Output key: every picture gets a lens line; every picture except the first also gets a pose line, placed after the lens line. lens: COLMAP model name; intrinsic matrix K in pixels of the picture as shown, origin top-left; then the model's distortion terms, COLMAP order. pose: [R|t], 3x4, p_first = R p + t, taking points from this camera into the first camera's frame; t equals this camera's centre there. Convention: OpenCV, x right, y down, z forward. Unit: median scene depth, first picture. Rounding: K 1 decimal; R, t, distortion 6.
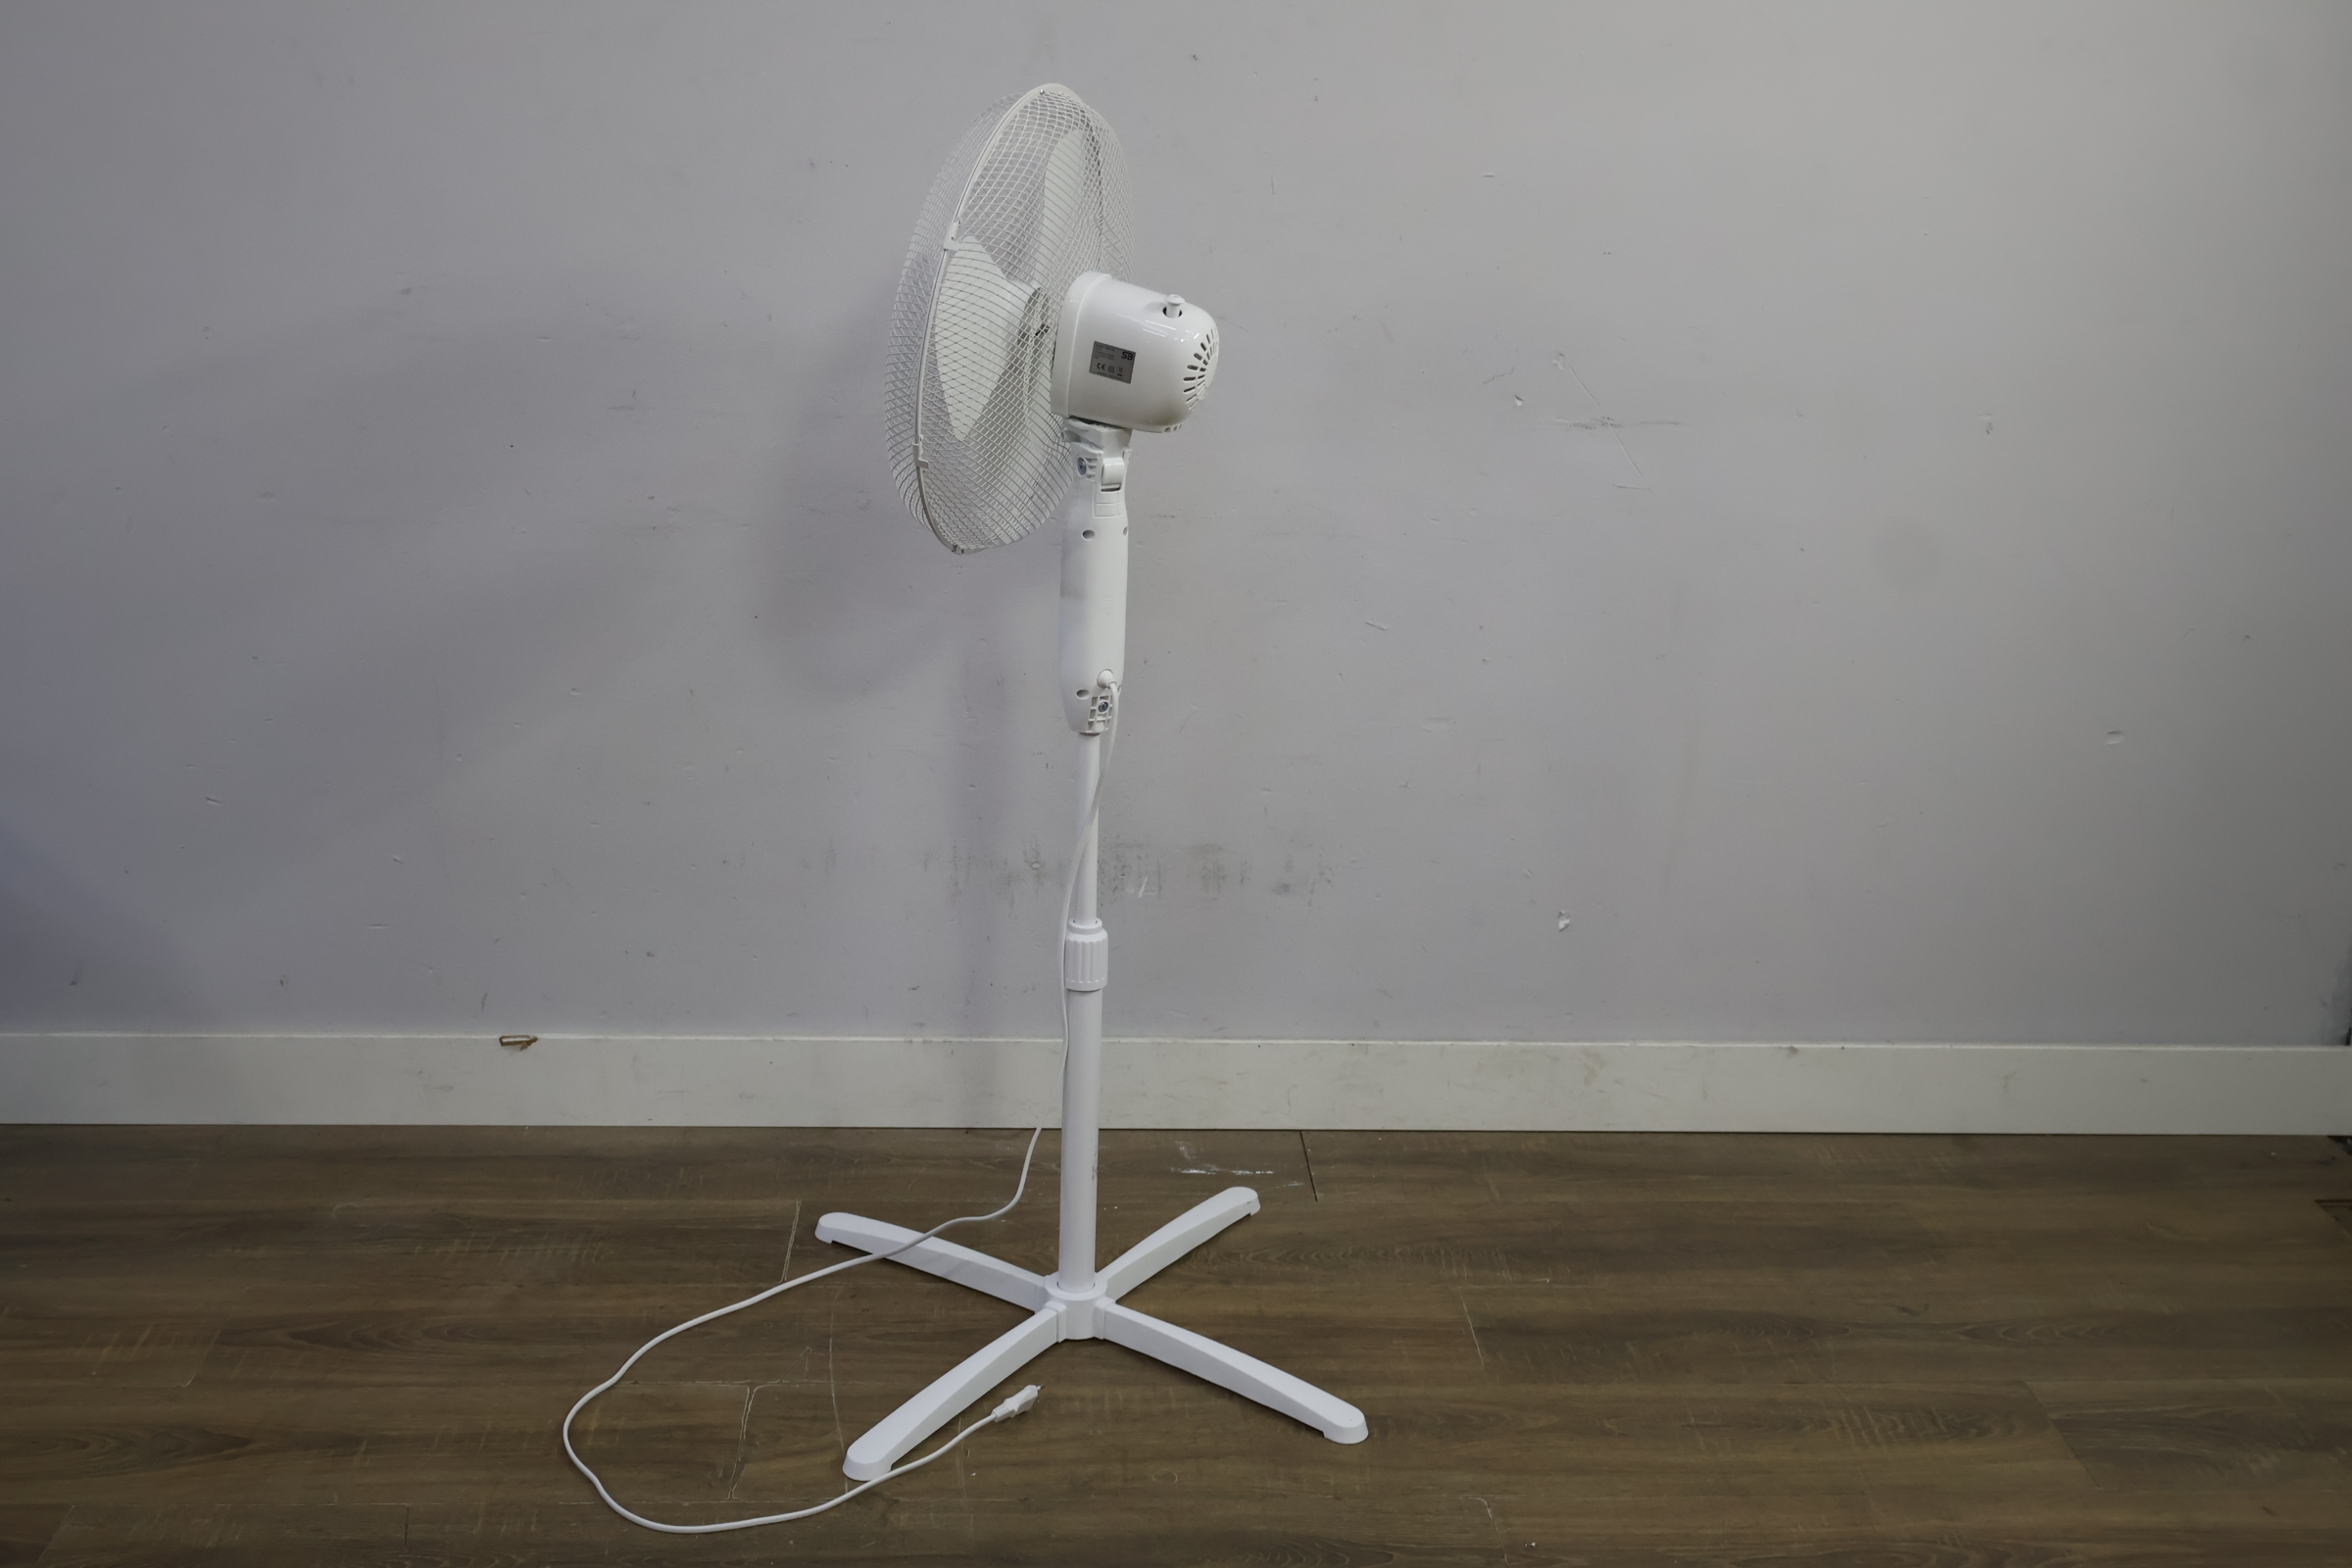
lens RADIAL K [[2472.1, 0, 1178.7], [0, 2472.1, 762.5], [0, 0, 1]] dist [-0.016033, 0.016714]
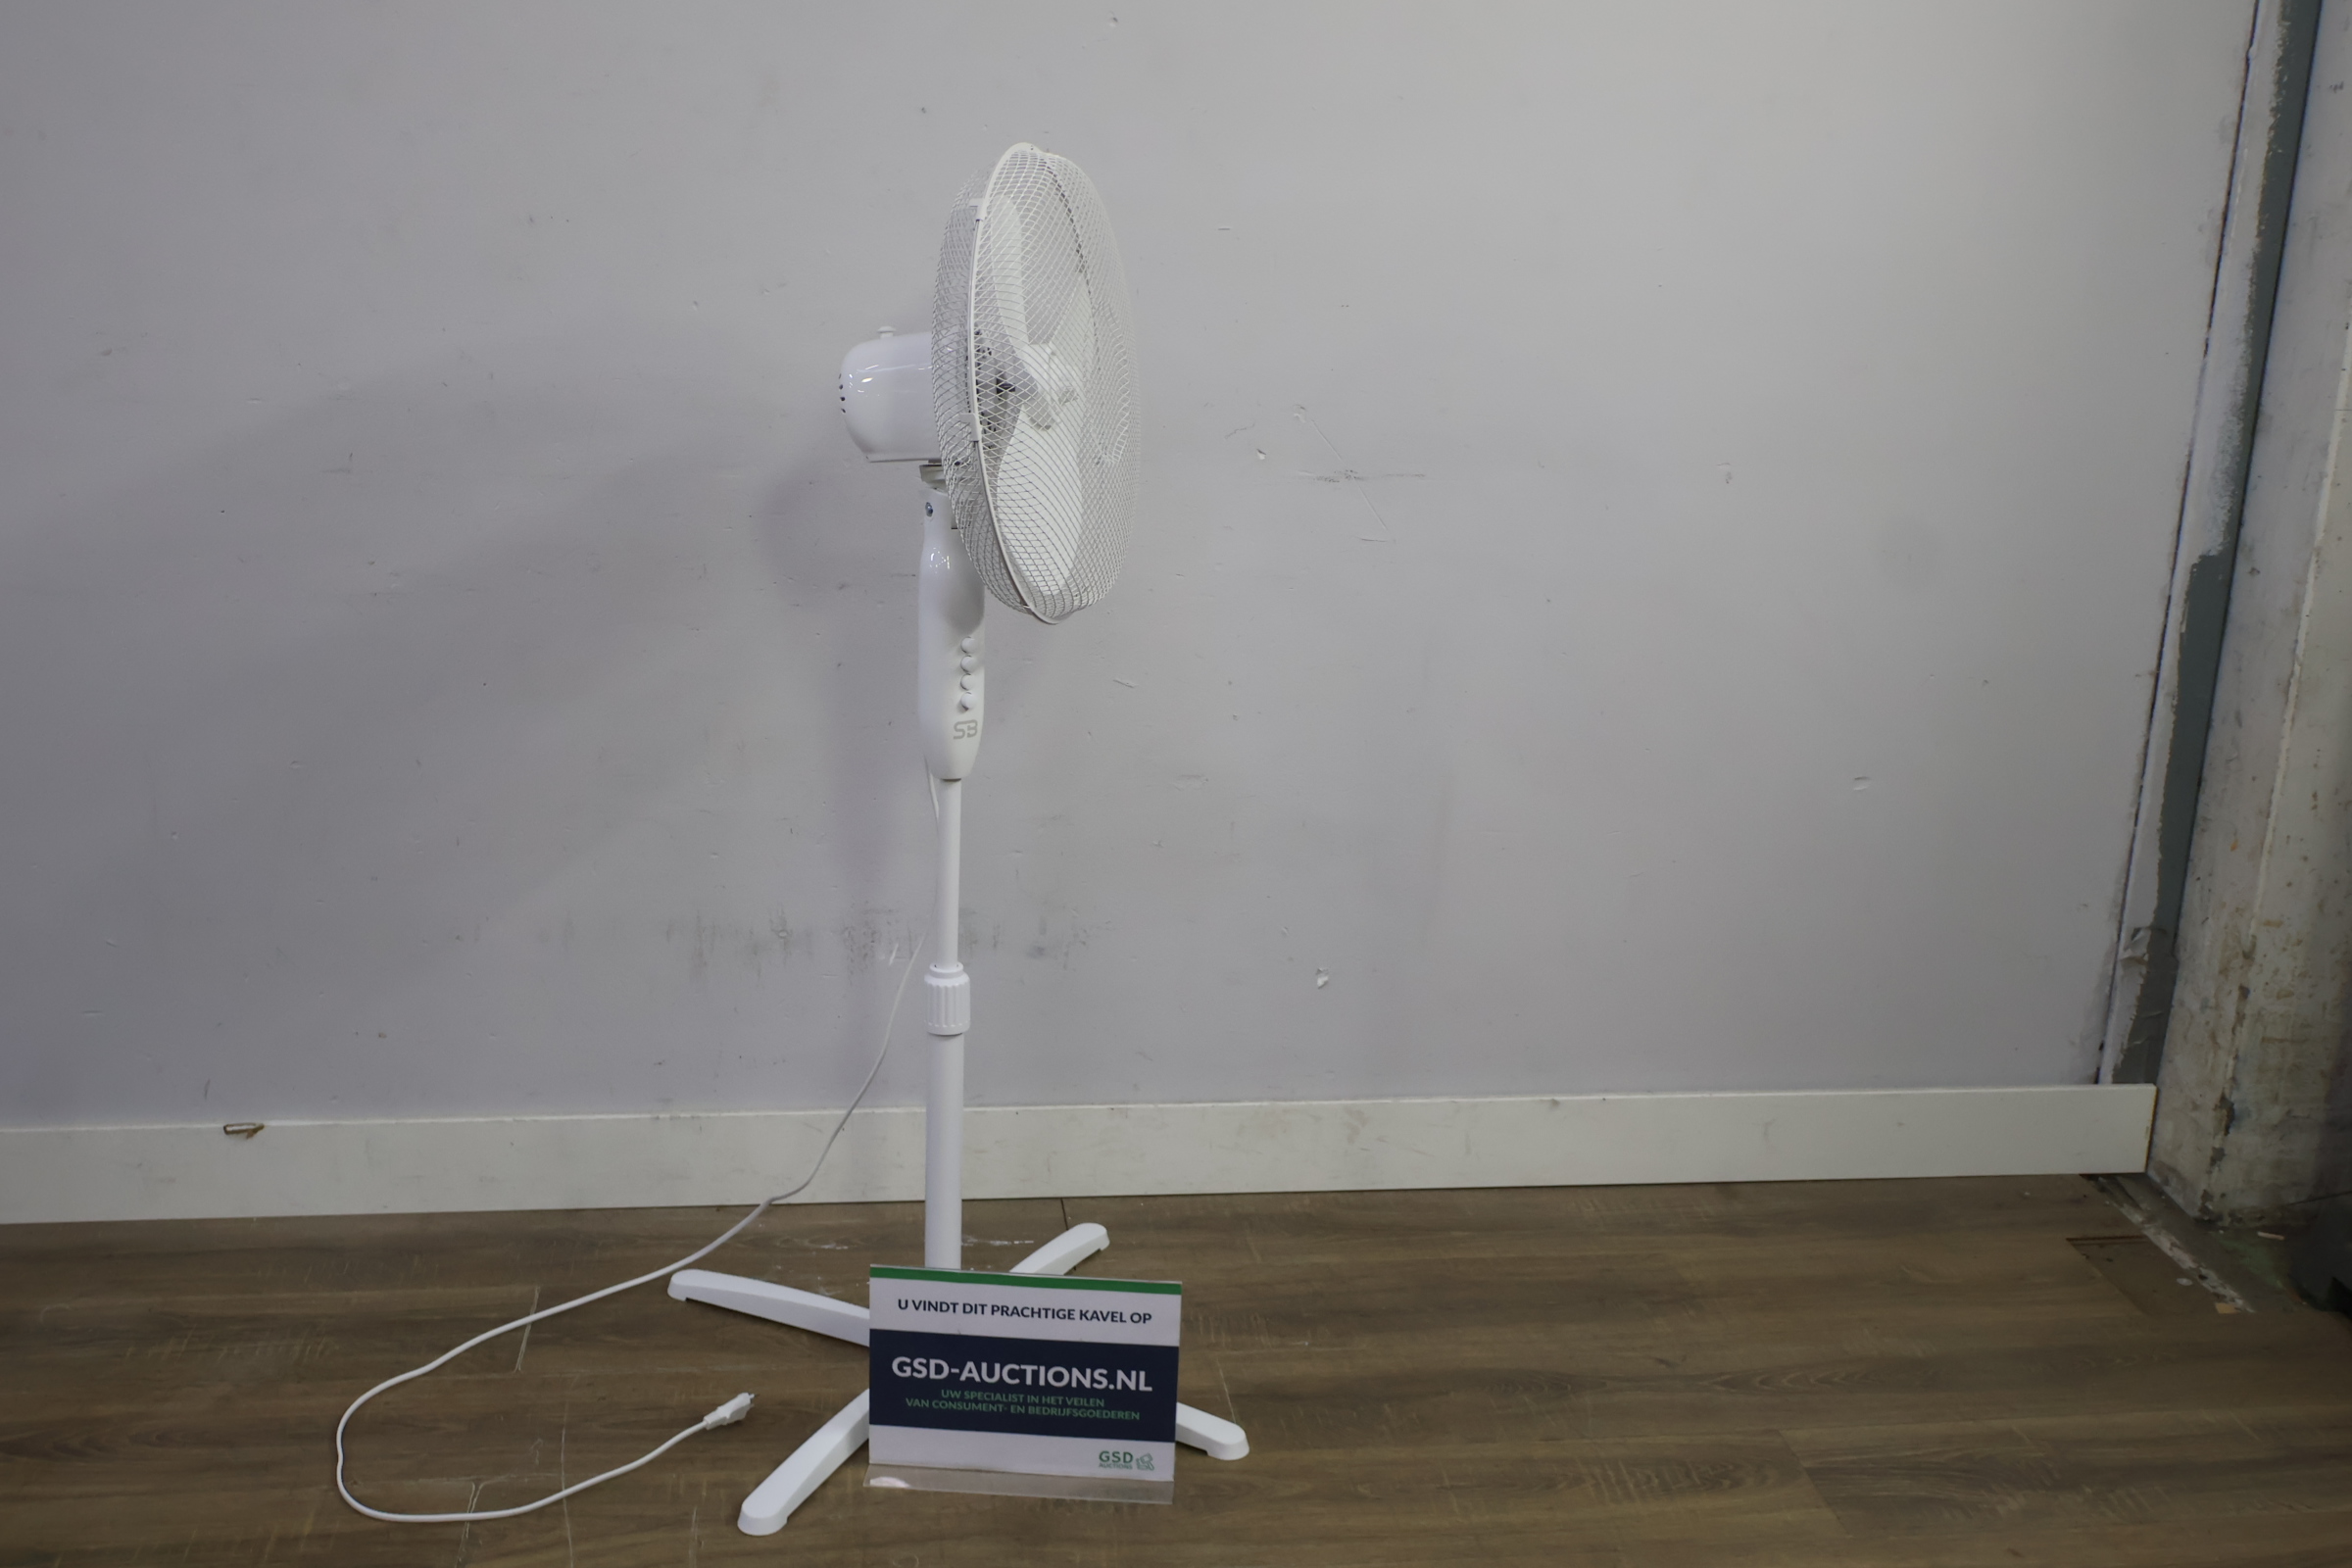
lens RADIAL K [[2469.0, 0, 1176.0], [0, 2469.0, 784.0], [0, 0, 1]] dist [-0.008726, 0.010842]
pose [[0.997451, -0.017984, 0.069052, 0.034483], [0.019191, 0.999674, -0.016866, 0.001947], [-0.068726, 0.018148, 0.997471, 0.016970]]
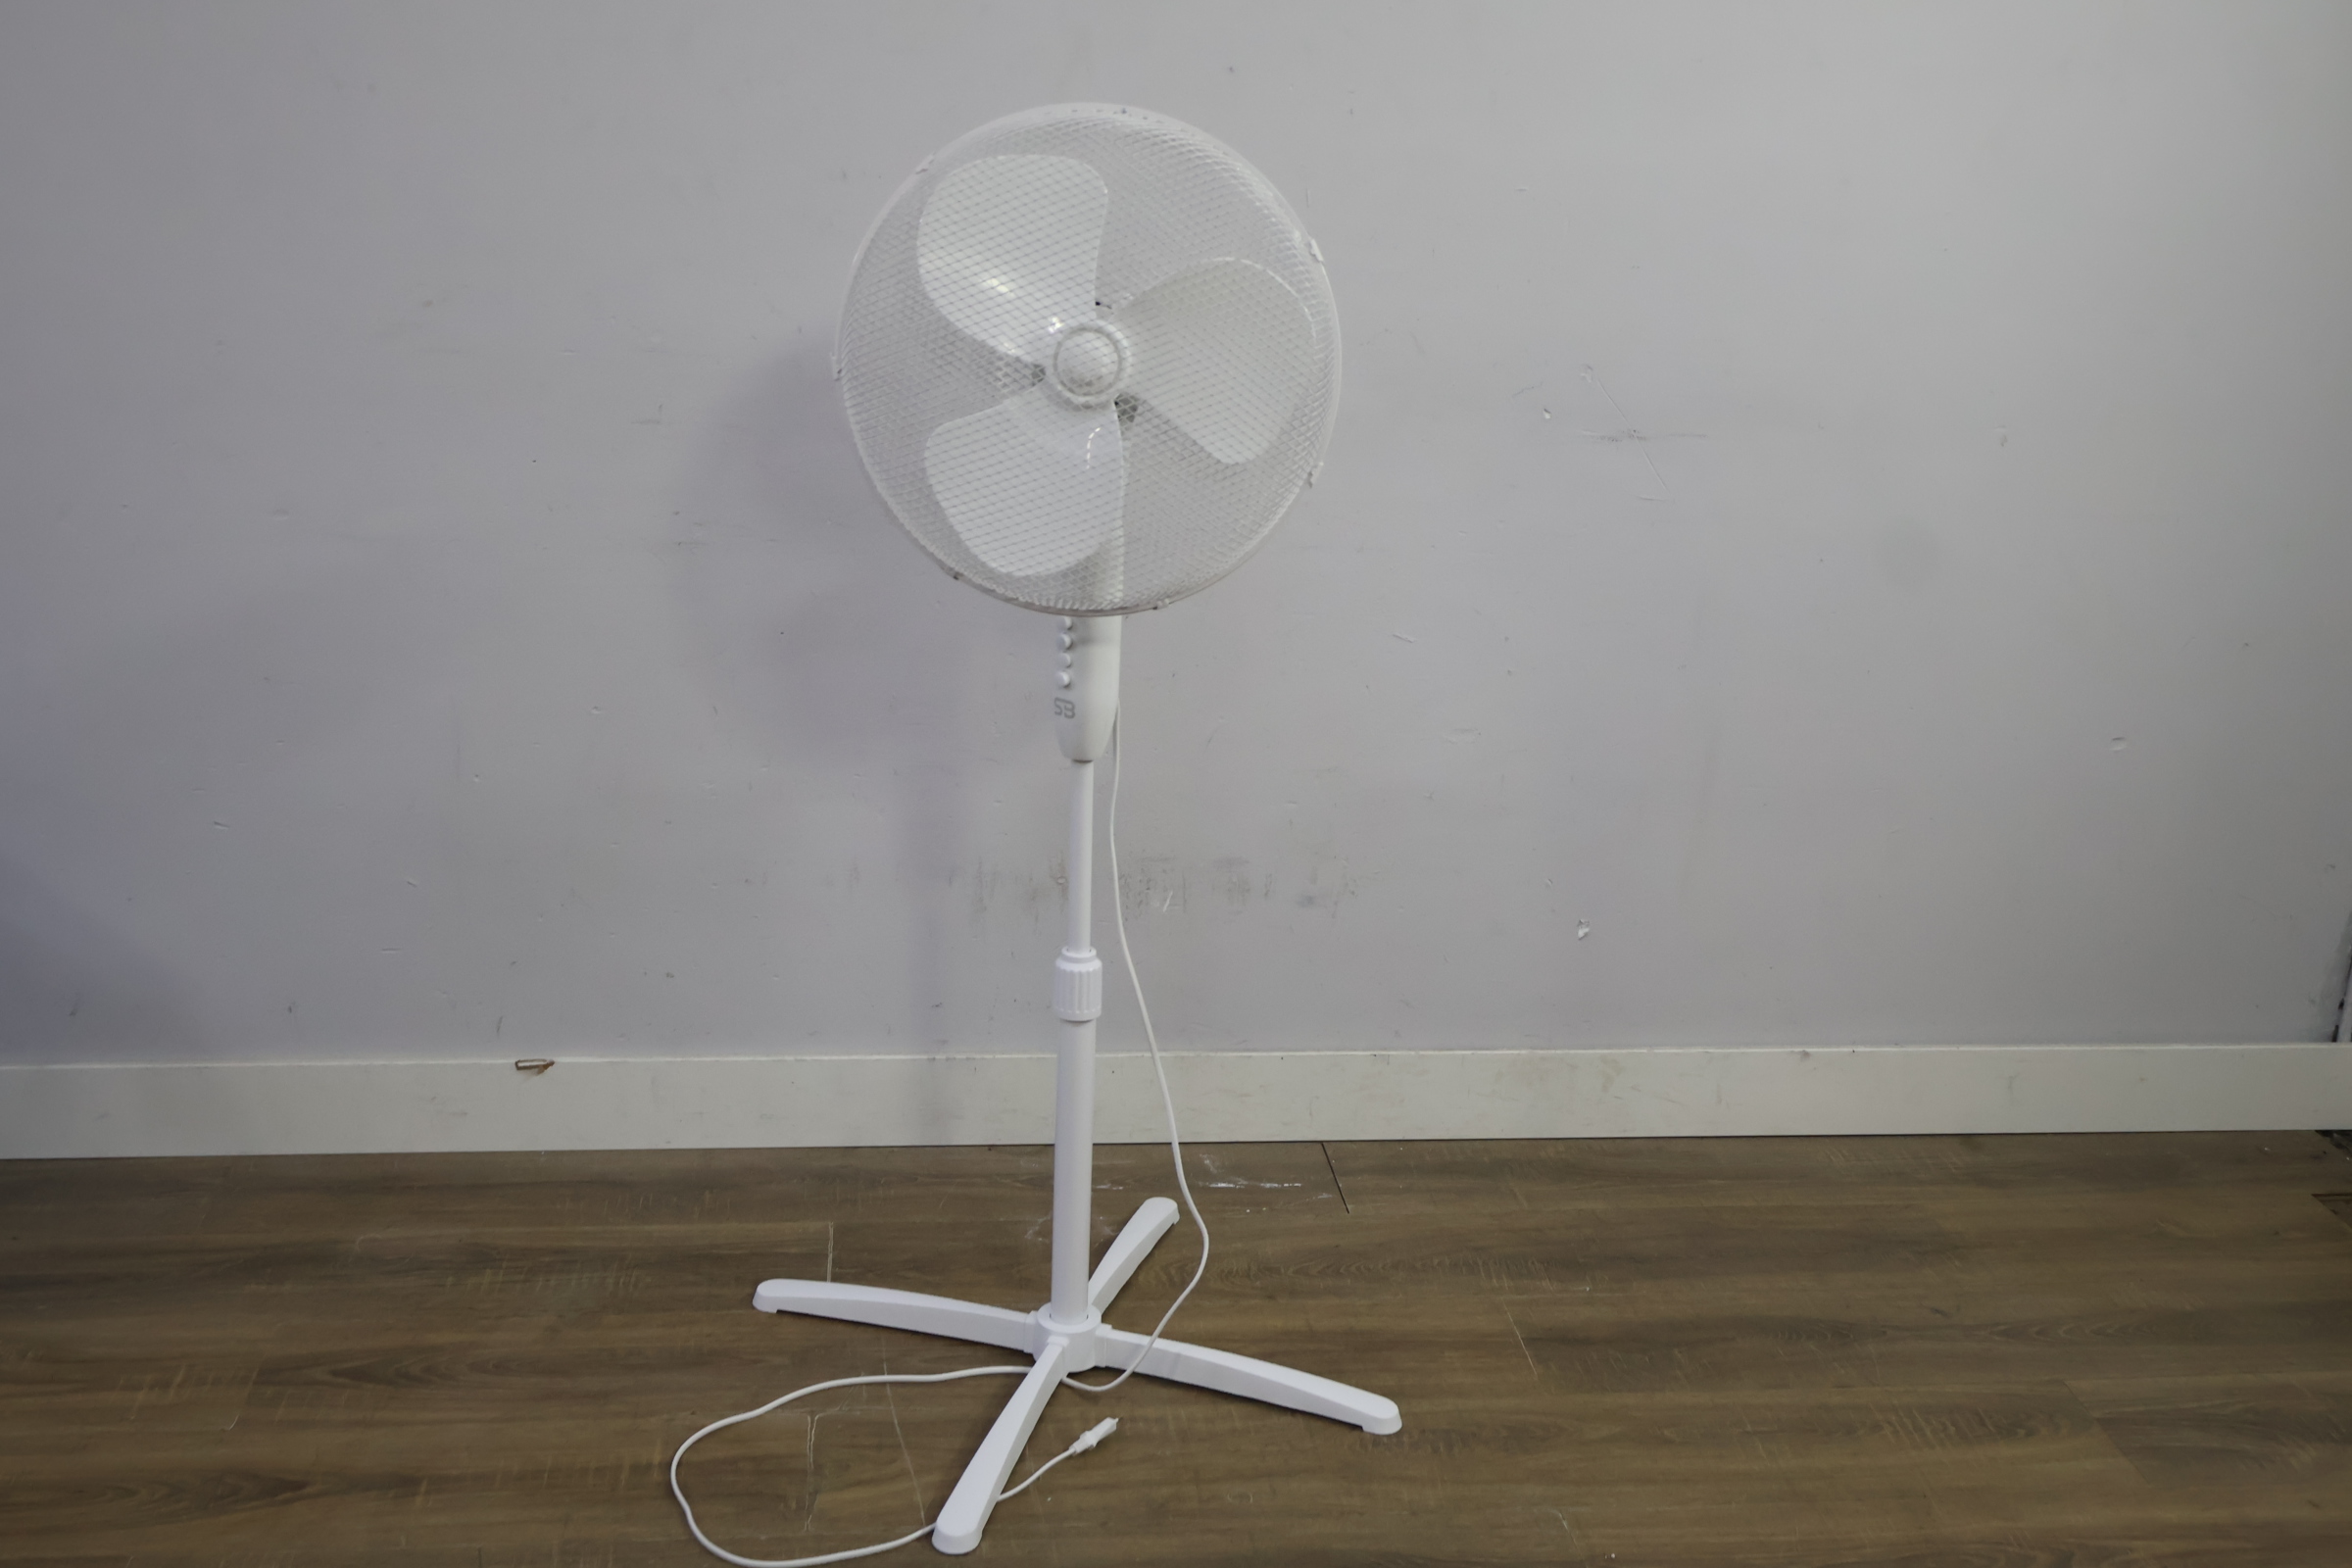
lens RADIAL K [[2469.0, 0, 1176.0], [0, 2469.0, 784.0], [0, 0, 1]] dist [-0.008726, 0.010842]
pose [[0.998265, -0.008212, 0.058304, -0.077436], [0.007452, 0.999885, 0.013242, -0.011305], [-0.058406, -0.012785, 0.998211, 0.006895]]
